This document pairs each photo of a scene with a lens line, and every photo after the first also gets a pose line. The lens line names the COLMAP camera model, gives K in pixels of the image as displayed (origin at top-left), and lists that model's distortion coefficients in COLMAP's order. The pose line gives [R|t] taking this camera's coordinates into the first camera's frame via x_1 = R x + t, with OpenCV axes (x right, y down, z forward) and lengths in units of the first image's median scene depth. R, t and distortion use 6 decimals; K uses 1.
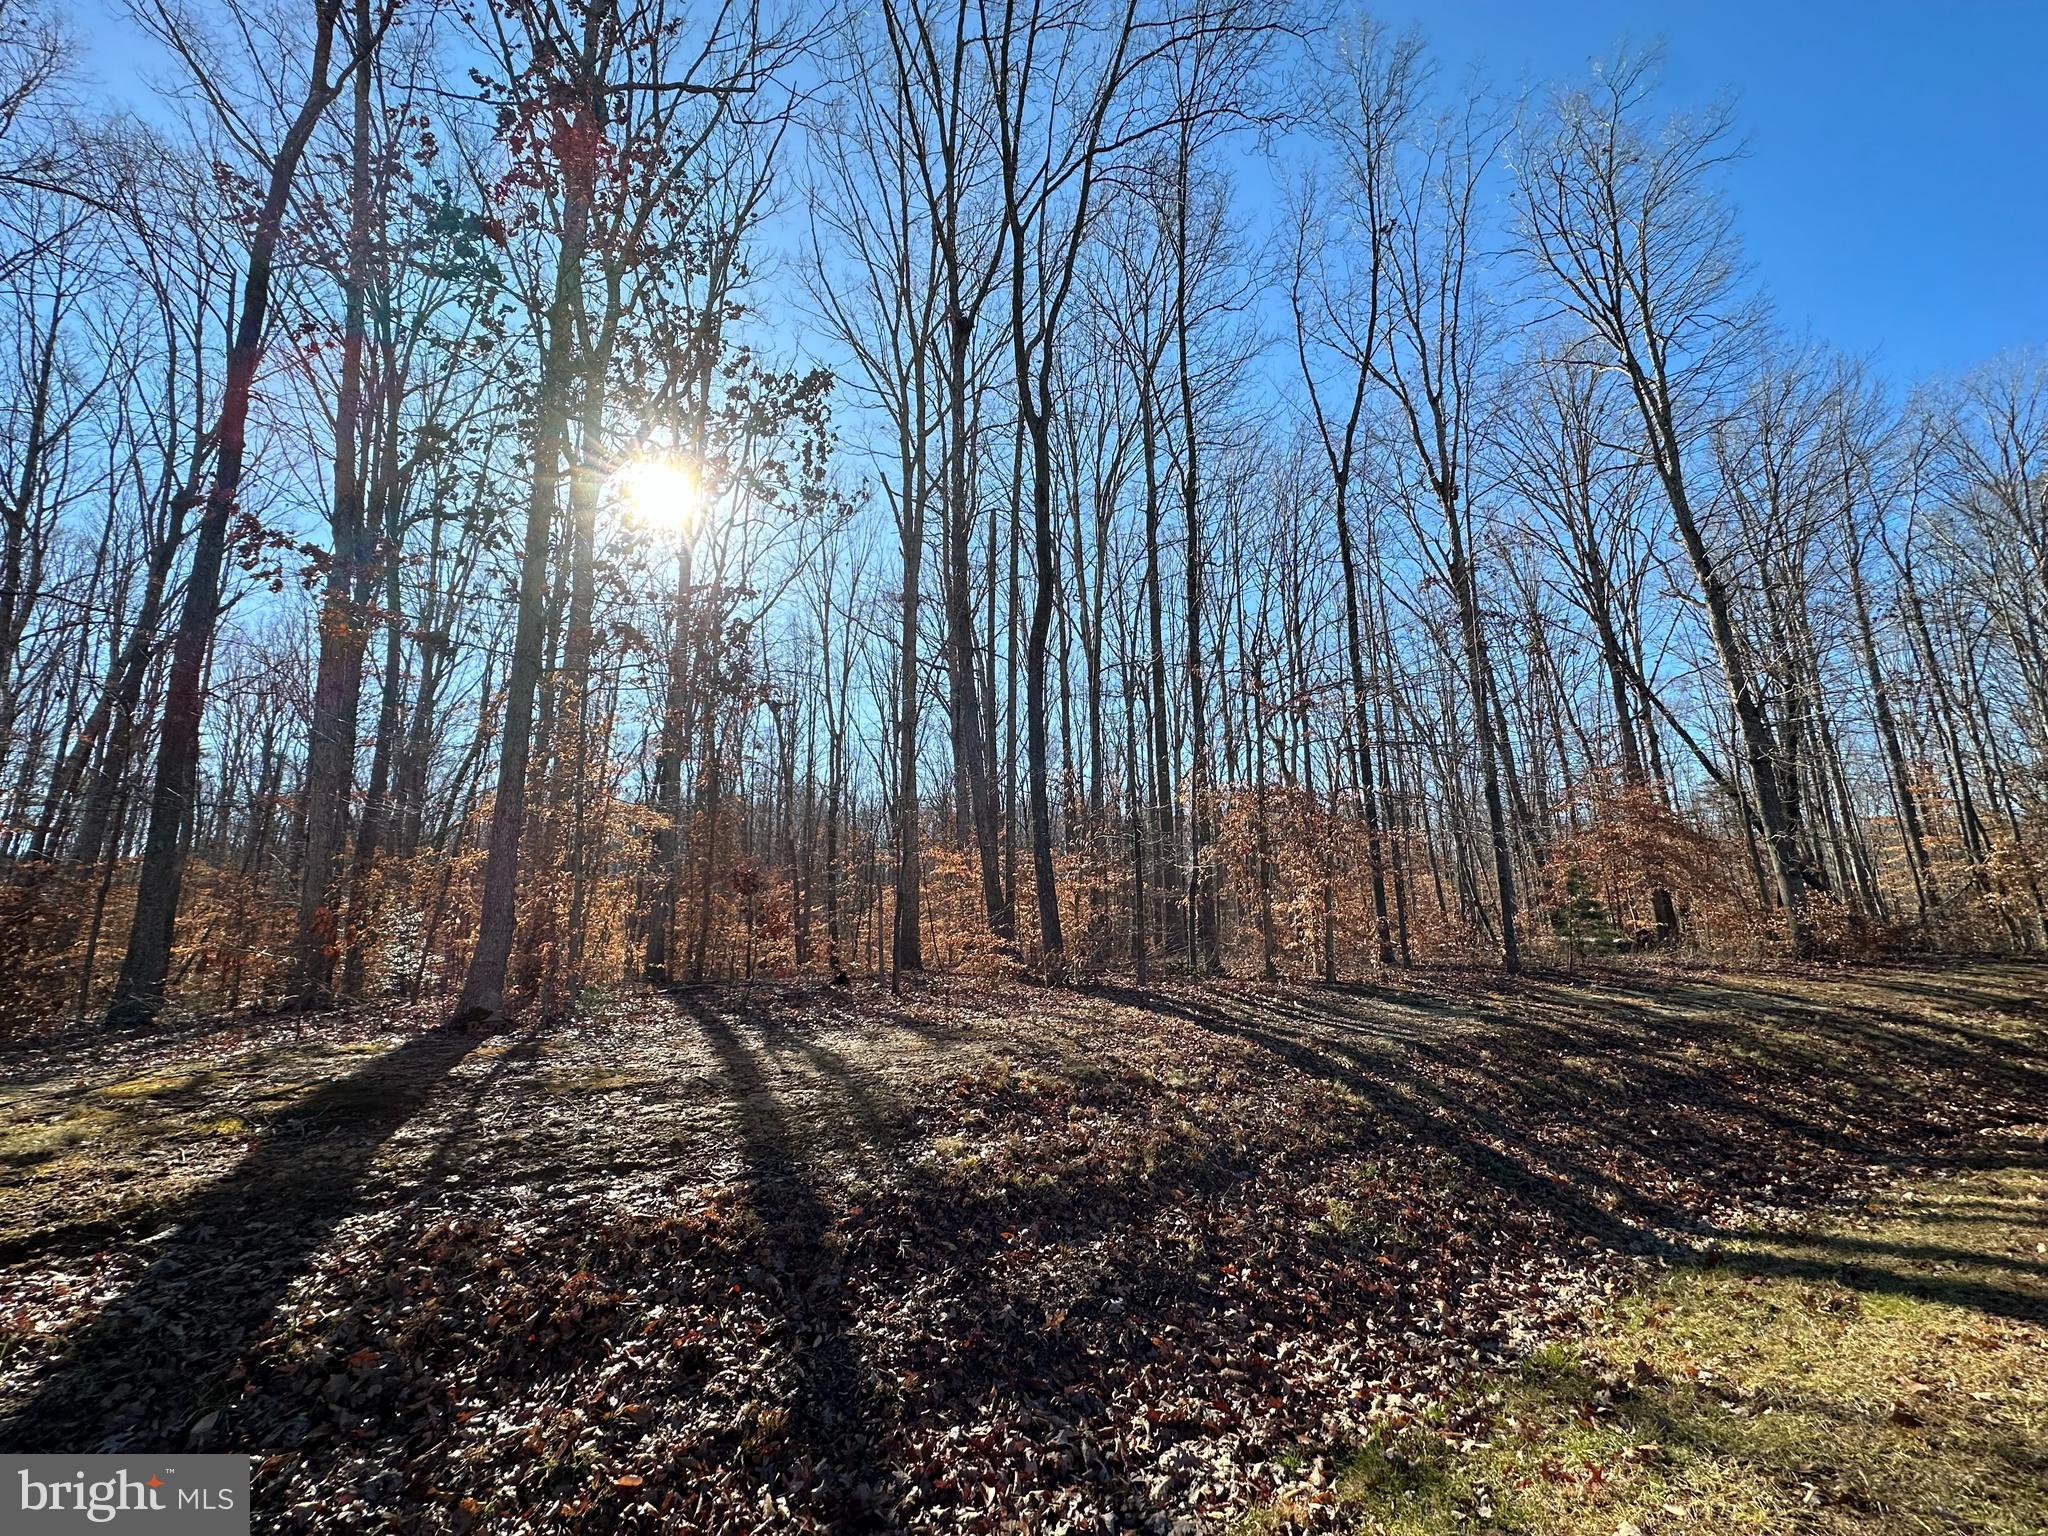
lens RADIAL K [[811.9, 0, 1021.8], [0, 811.9, 766.0], [0, 0, 1]] dist [-0.000382, 0.000077]
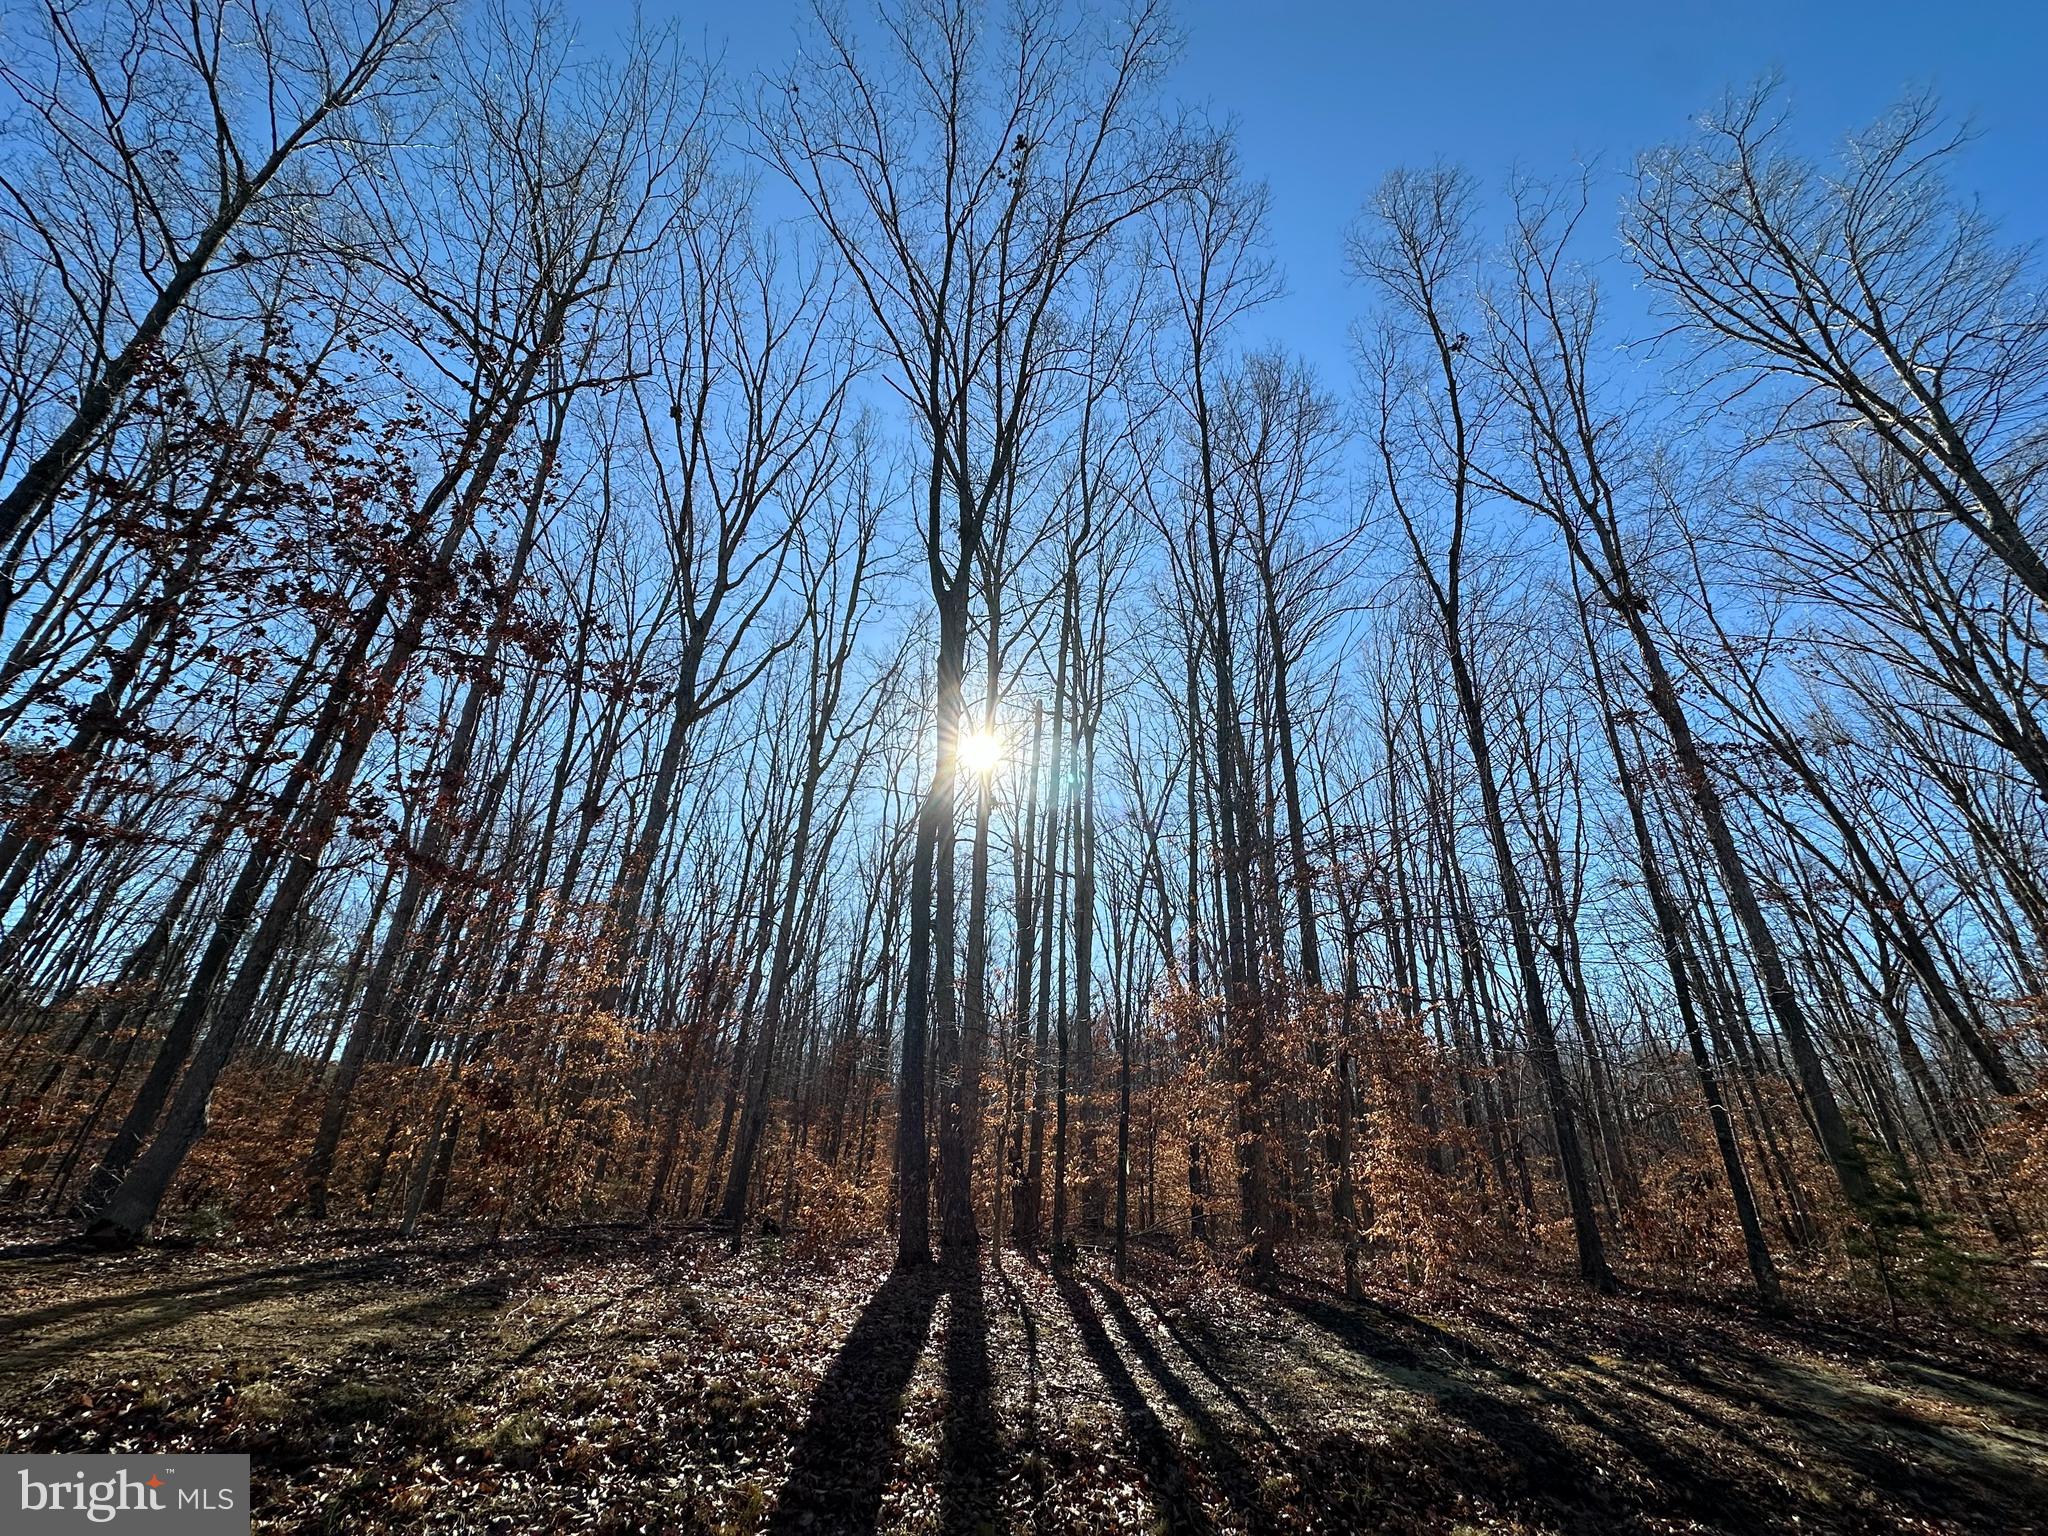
lens RADIAL K [[811.9, 0, 1021.8], [0, 811.9, 766.0], [0, 0, 1]] dist [-0.000382, 0.000077]
pose [[0.933001, -0.108505, -0.343126, 0.256687], [0.011689, 0.962098, -0.272455, 0.019322], [0.359684, 0.250190, 0.898906, 0.139082]]
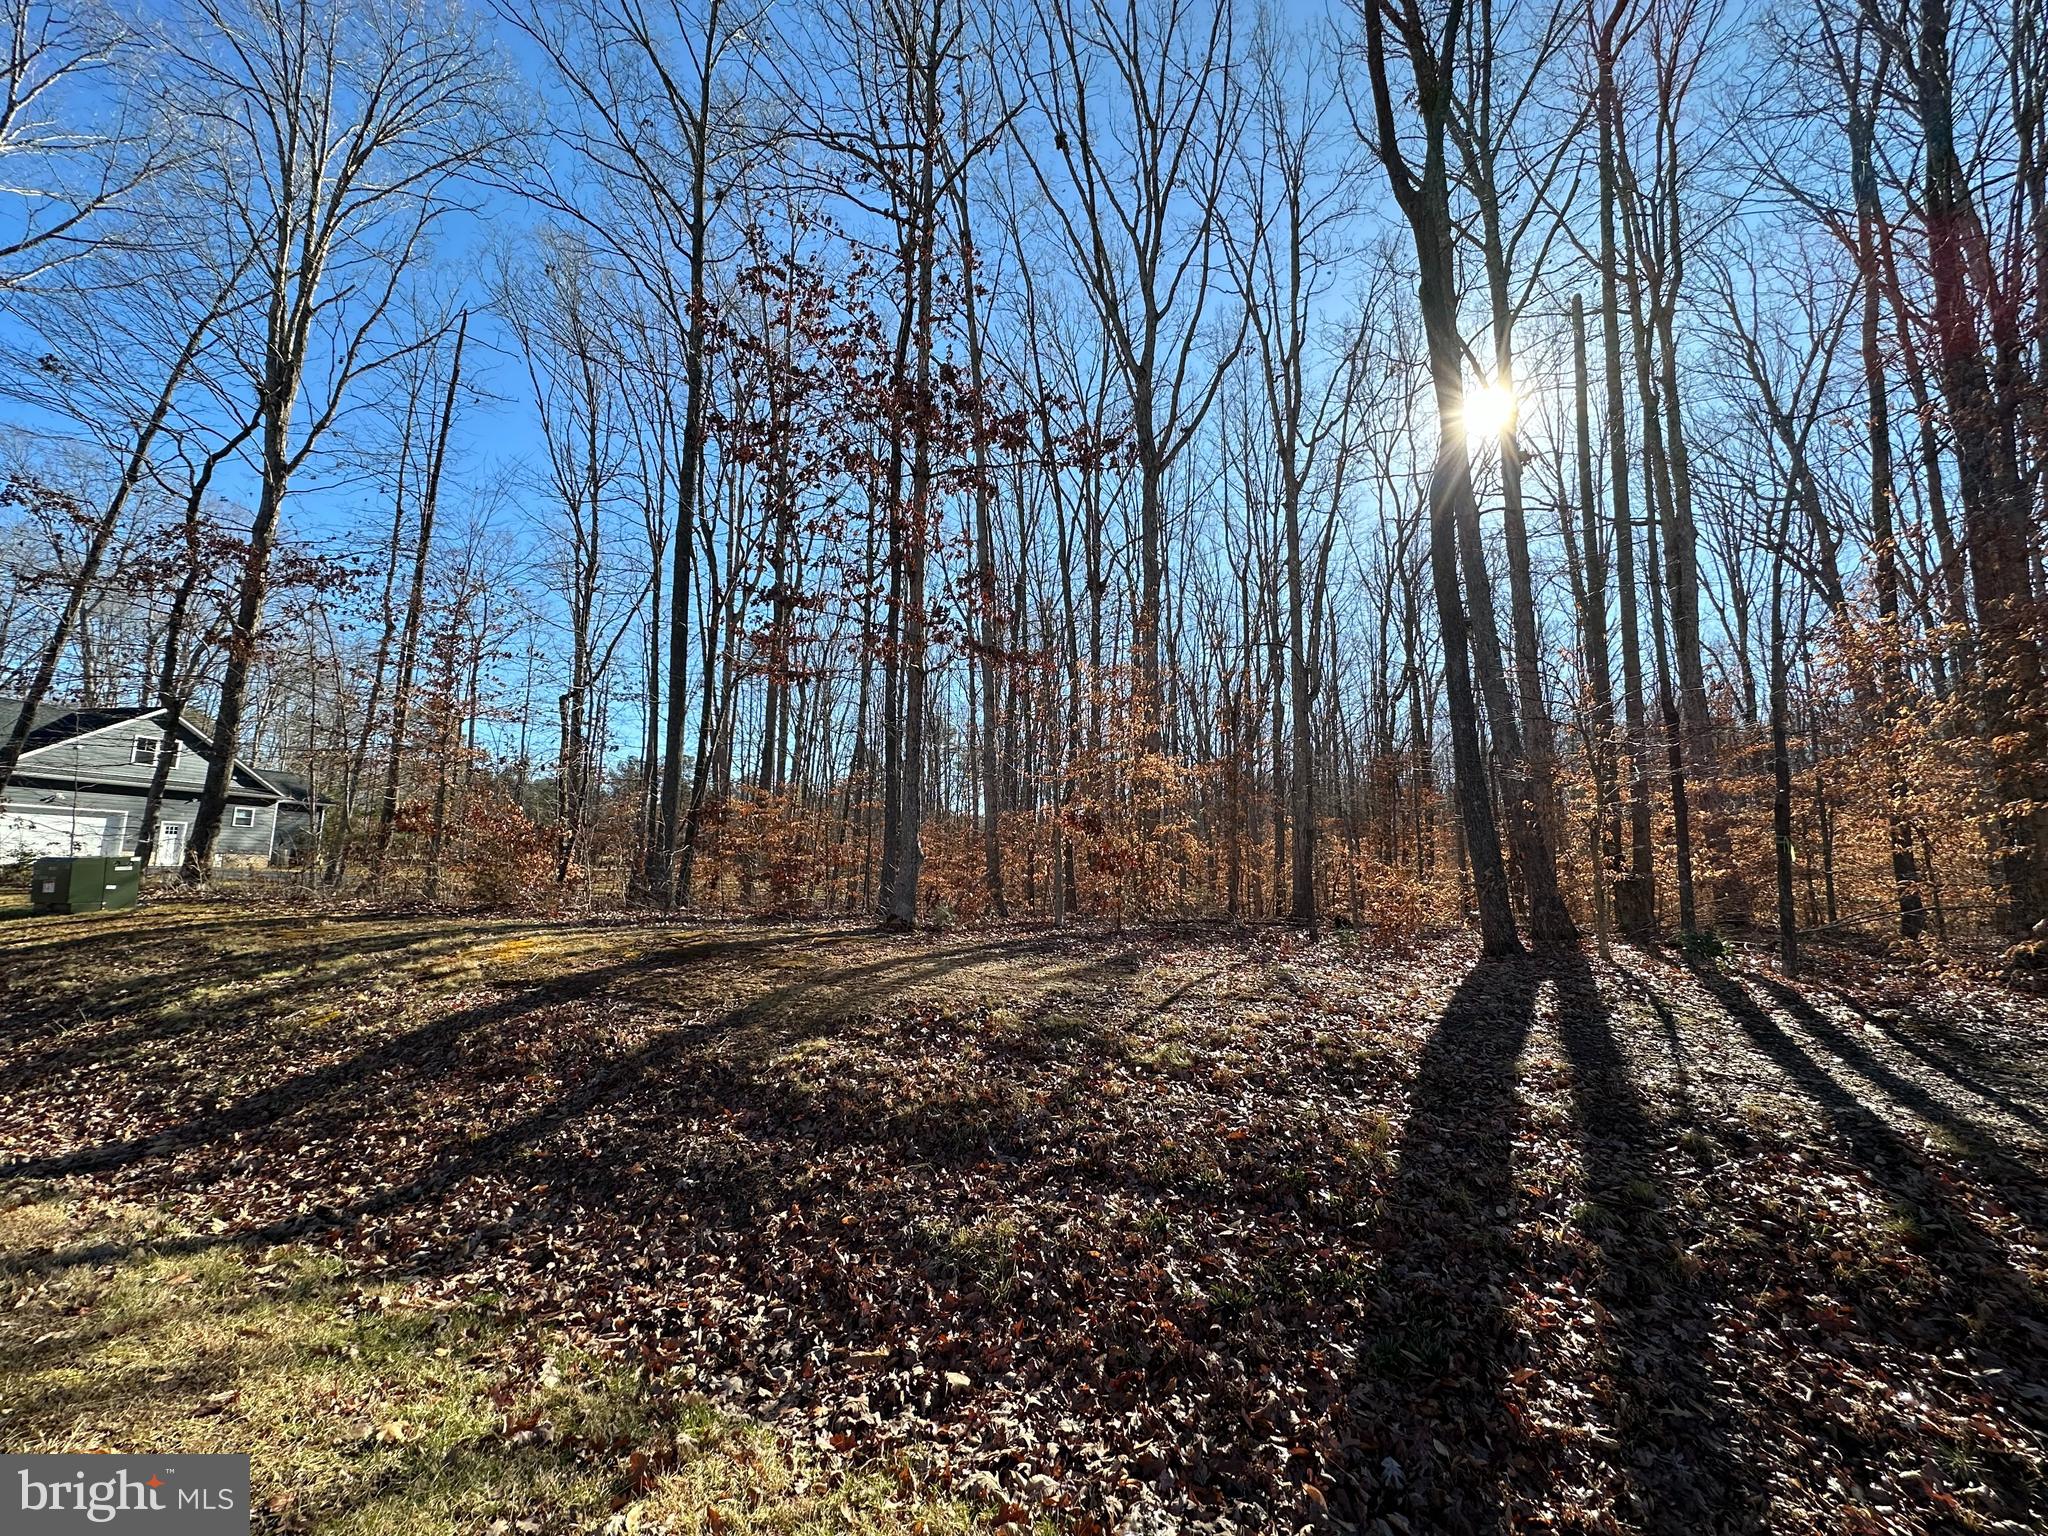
lens RADIAL K [[812.0, 0, 1023.2], [0, 812.0, 765.8], [0, 0, 1]] dist [-0.000863, 0.000147]
pose [[0.547845, -0.084154, -0.832336, 0.248217], [0.143409, 0.989647, -0.005667, 0.026154], [0.824196, -0.116260, 0.554242, 0.145933]]
